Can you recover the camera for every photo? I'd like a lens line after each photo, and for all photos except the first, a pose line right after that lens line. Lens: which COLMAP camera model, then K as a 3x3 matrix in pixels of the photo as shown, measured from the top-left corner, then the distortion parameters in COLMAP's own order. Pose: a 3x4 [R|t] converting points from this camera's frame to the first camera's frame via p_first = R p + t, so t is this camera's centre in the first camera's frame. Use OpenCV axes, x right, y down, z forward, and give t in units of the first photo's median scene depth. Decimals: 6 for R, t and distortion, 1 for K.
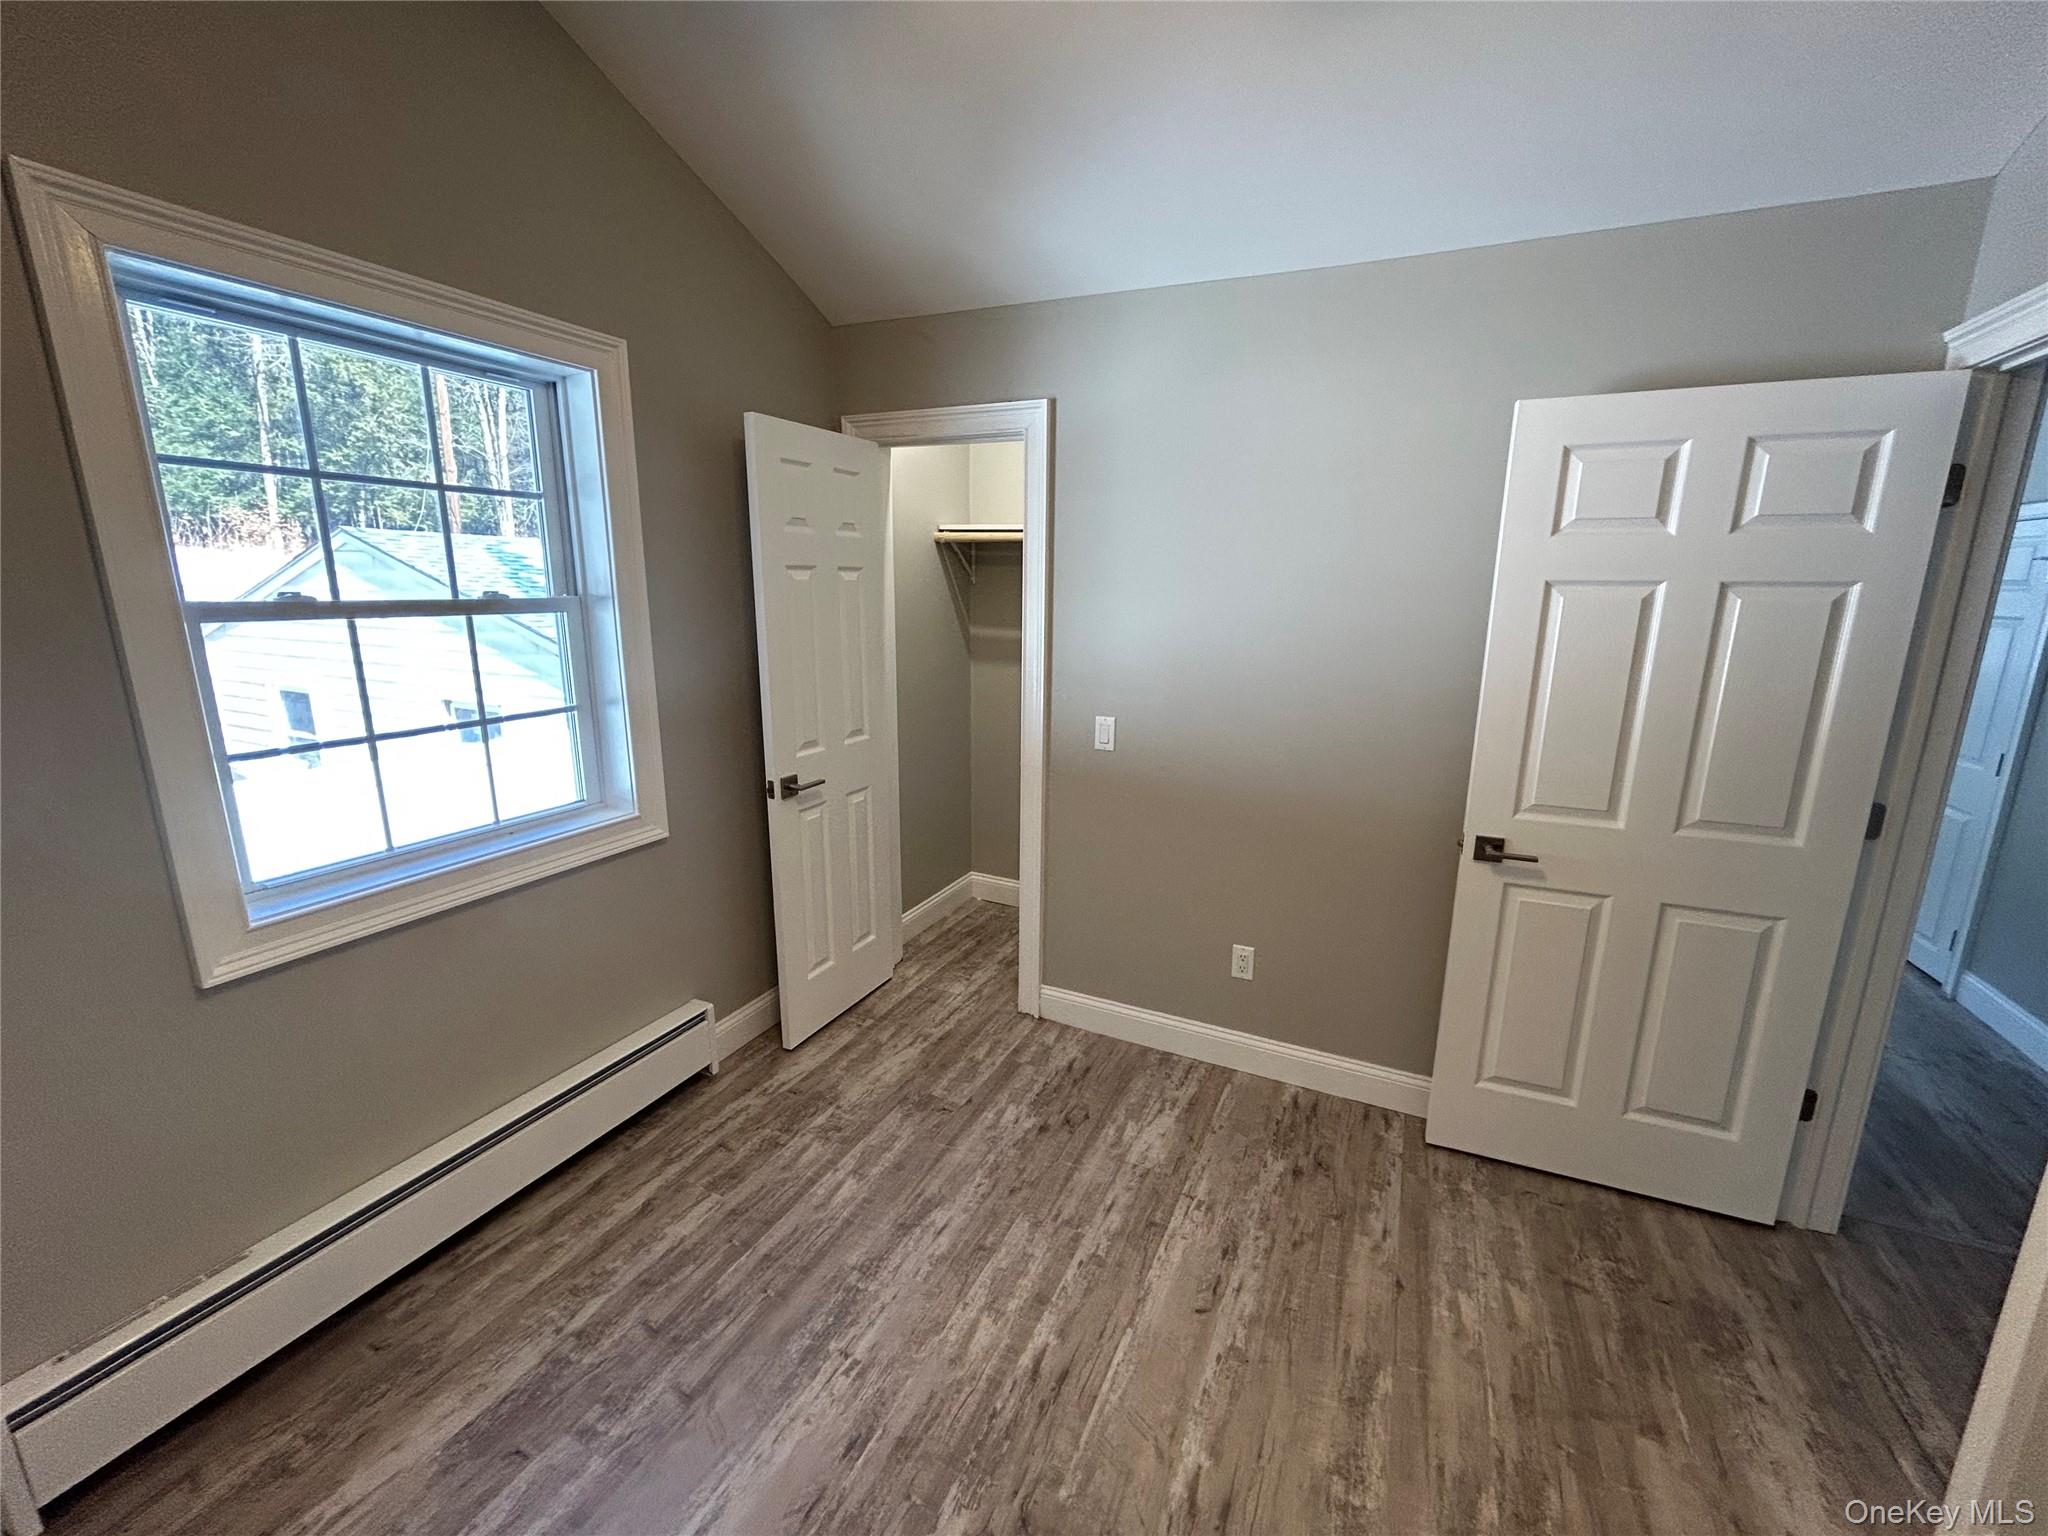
lens RADIAL K [[835.6, 0, 1024.0], [0, 835.6, 768.0], [0, 0, 1]] dist [-0.002498, 0.000511]
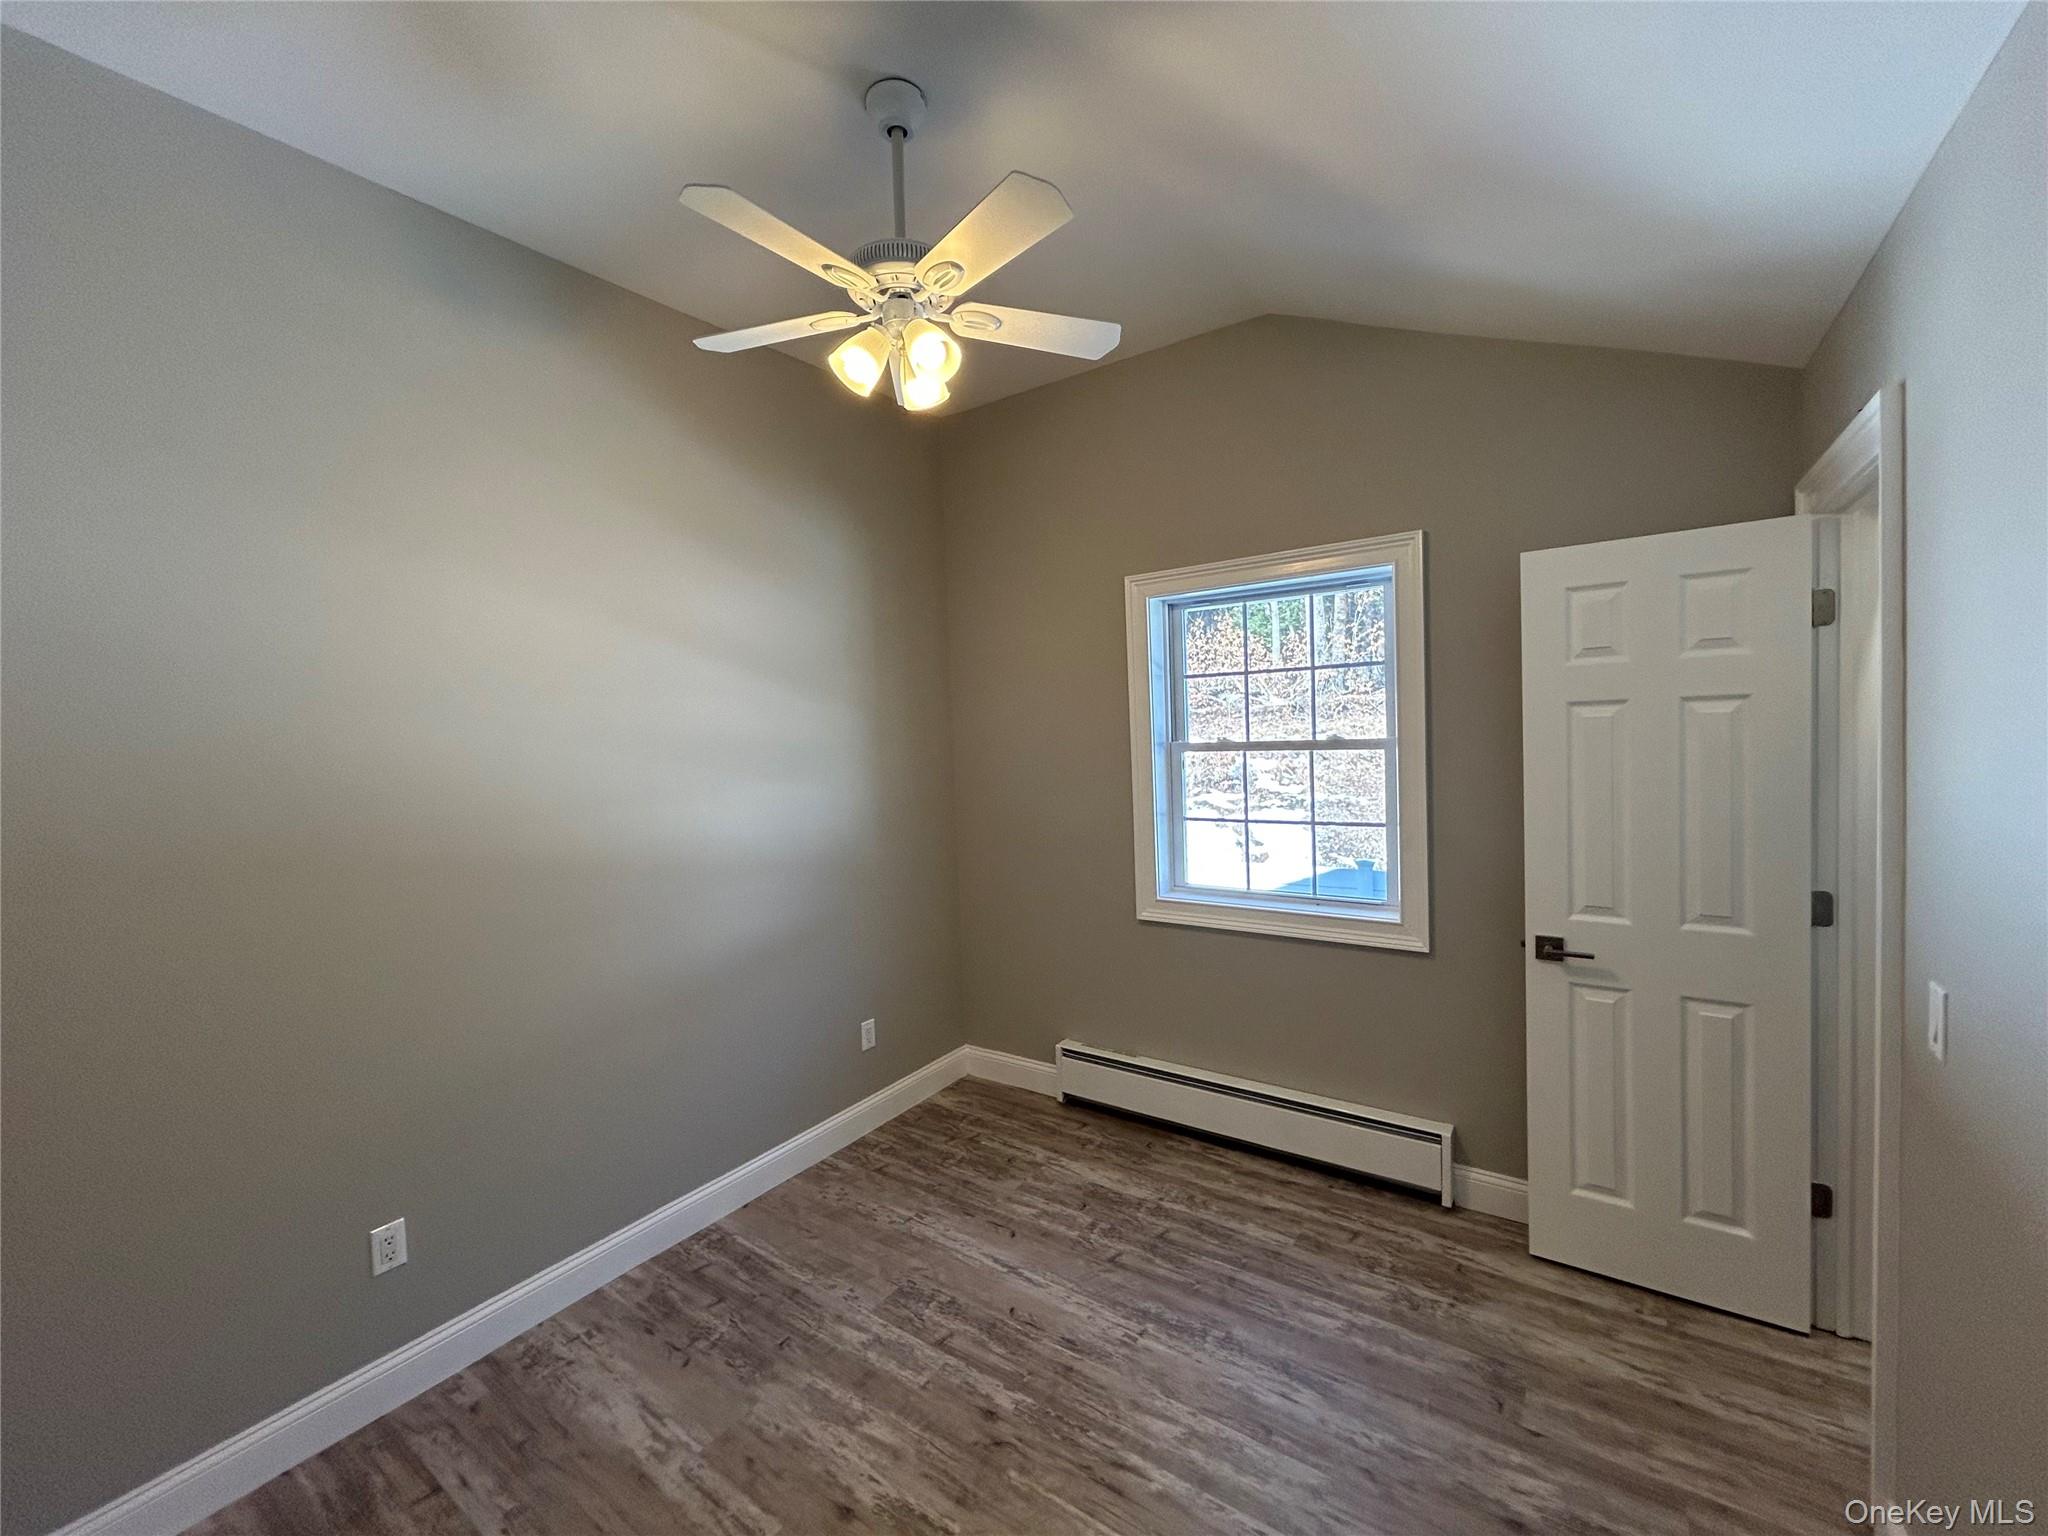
lens RADIAL K [[835.6, 0, 1024.0], [0, 835.6, 768.0], [0, 0, 1]] dist [-0.002498, 0.000511]
pose [[-0.180156, 0.039253, -0.982855, 0.906325], [-0.180105, 0.980995, 0.072192, -0.171245], [0.967009, 0.190022, -0.169662, 0.779080]]
